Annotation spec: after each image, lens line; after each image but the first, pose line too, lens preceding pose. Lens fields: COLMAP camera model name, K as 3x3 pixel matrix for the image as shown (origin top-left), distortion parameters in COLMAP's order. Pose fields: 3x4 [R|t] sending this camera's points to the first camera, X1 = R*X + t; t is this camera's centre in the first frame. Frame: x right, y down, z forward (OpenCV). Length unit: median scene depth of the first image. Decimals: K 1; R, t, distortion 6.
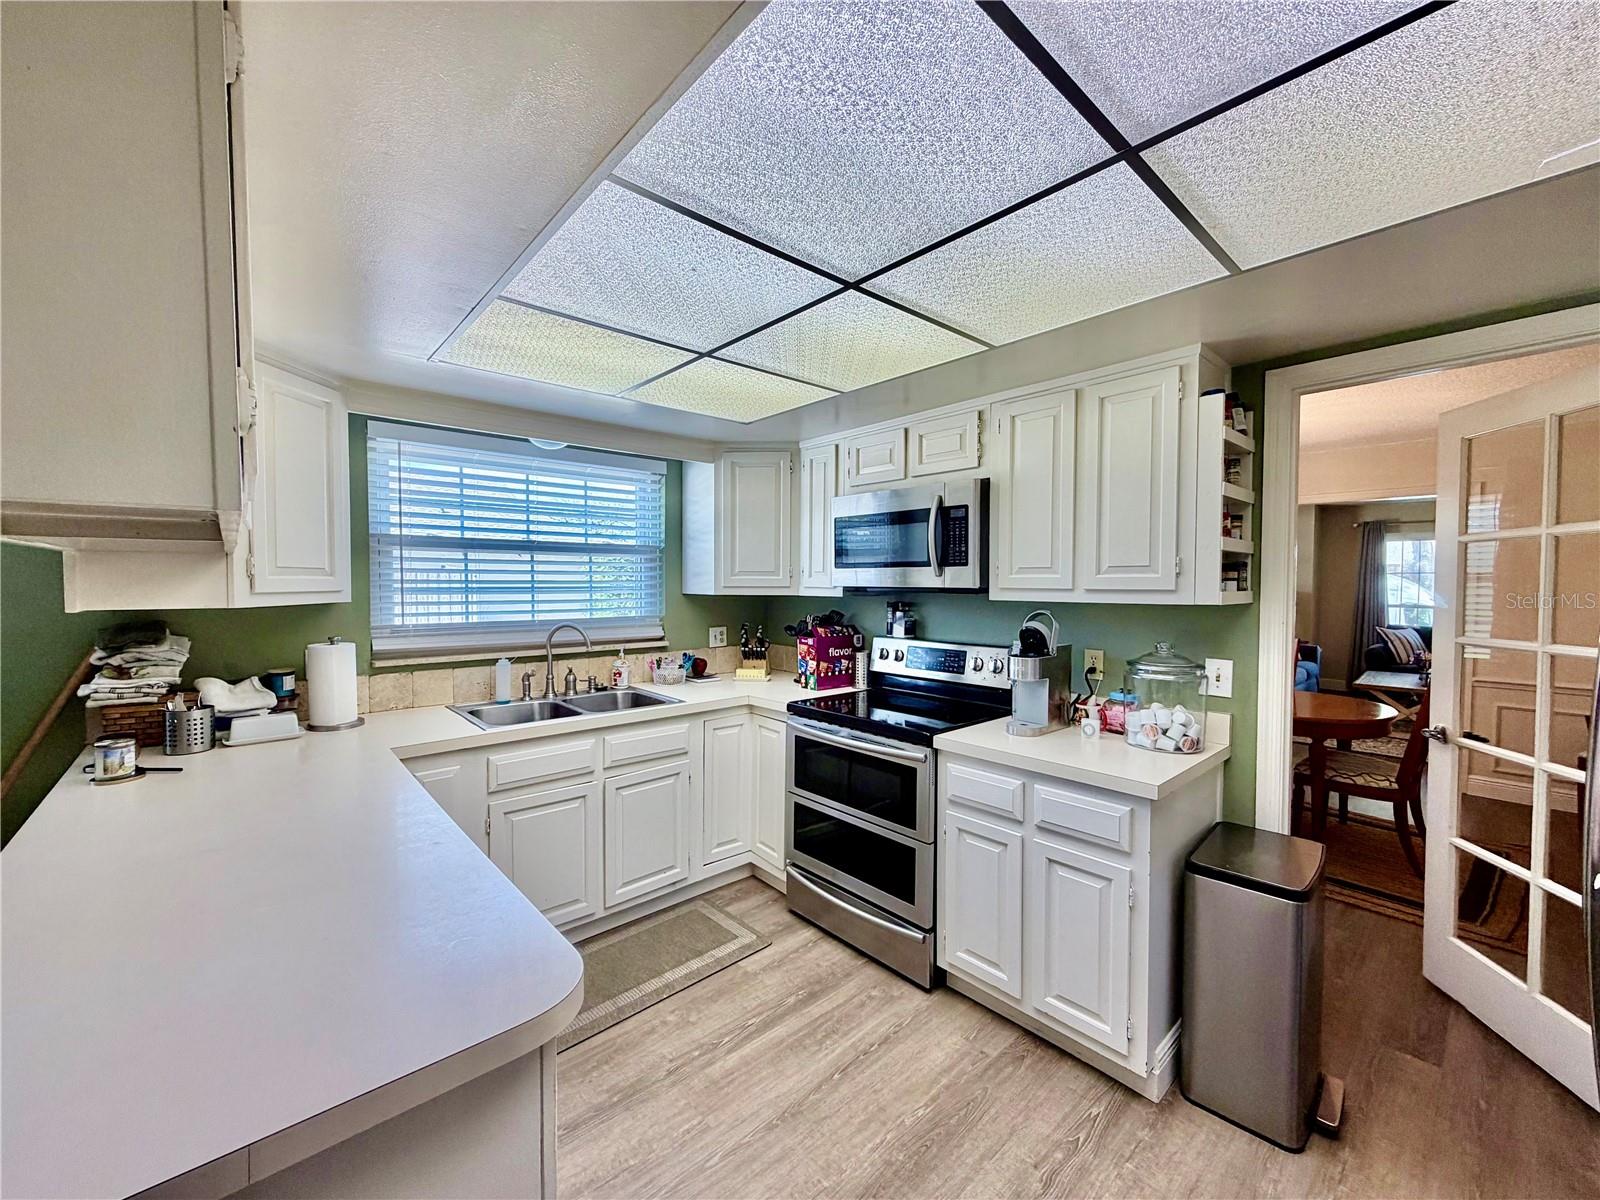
lens RADIAL K [[636.0, 0, 793.2], [0, 636.0, 598.4], [0, 0, 1]] dist [-0.001301, -0.000172]
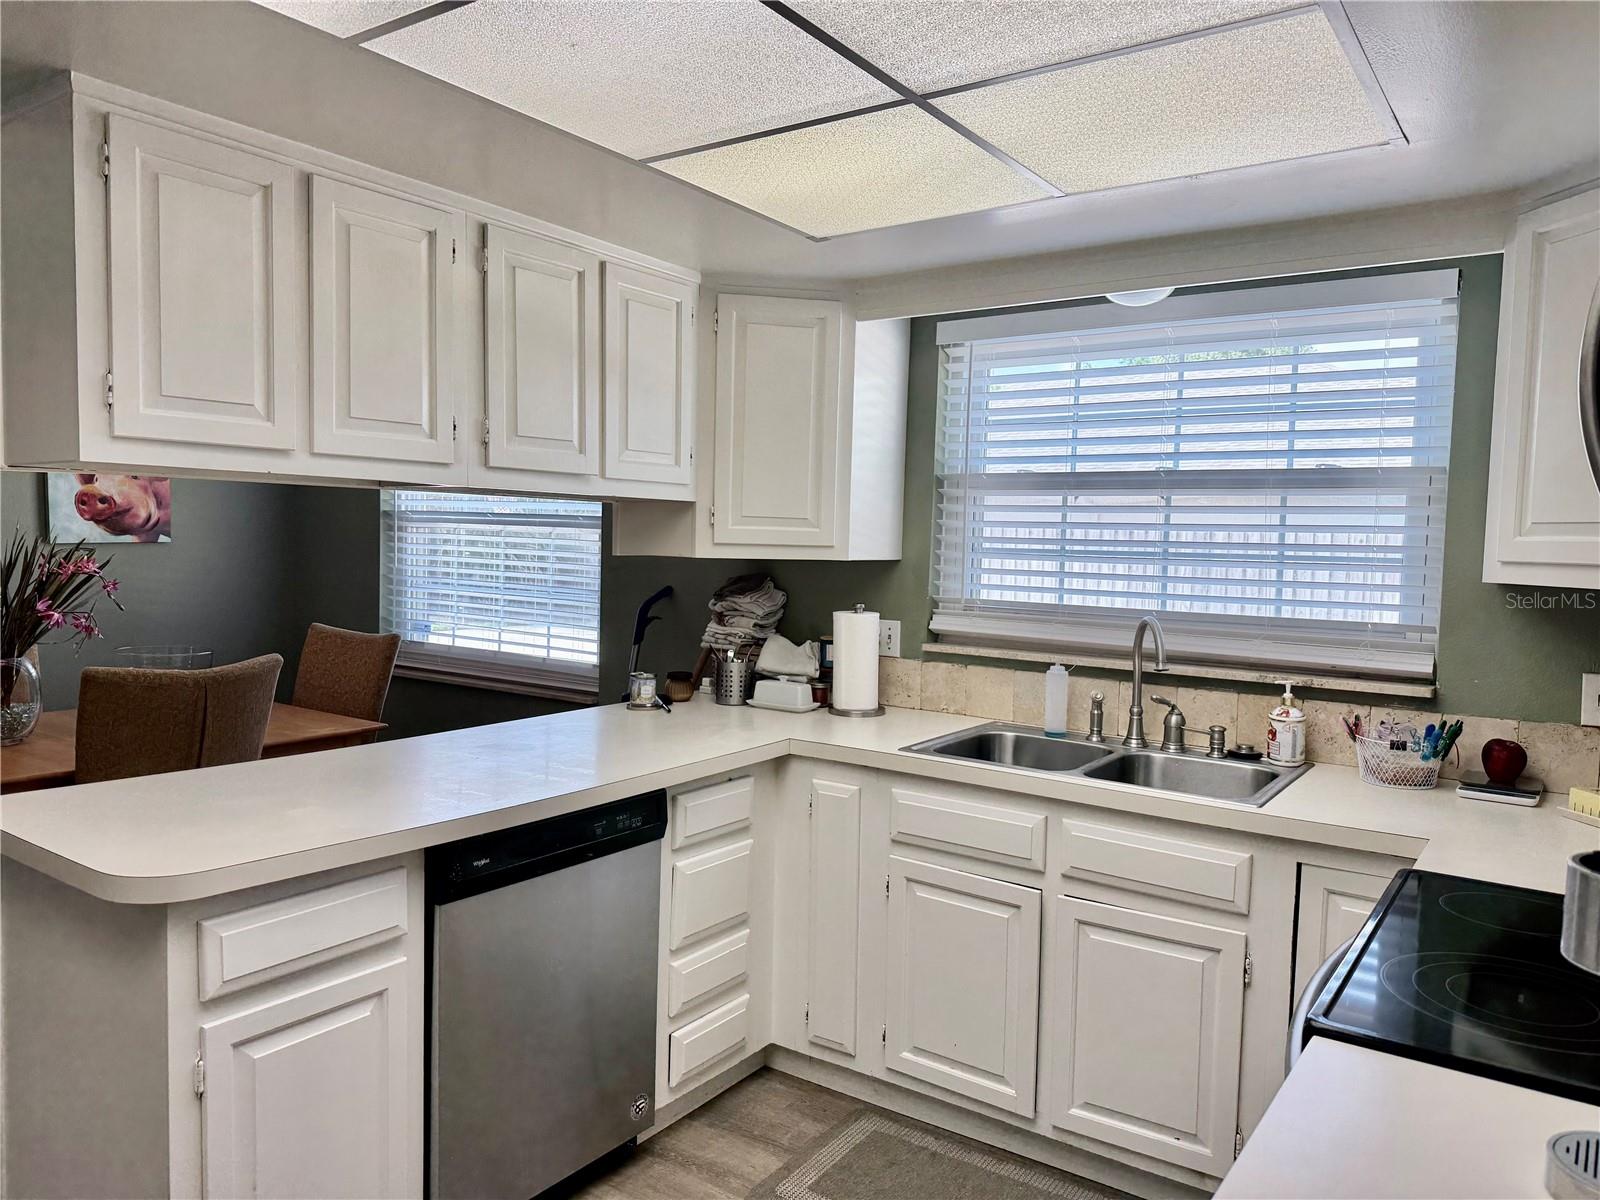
lens RADIAL K [[1130.8, 0, 795.9], [0, 1130.8, 613.4], [0, 0, 1]] dist [0.073975, -0.000995]
pose [[0.225536, 0.072283, -0.971550, 0.549561], [-0.052400, 0.996700, 0.061990, -0.010496], [0.972825, 0.036928, 0.228579, 0.480038]]
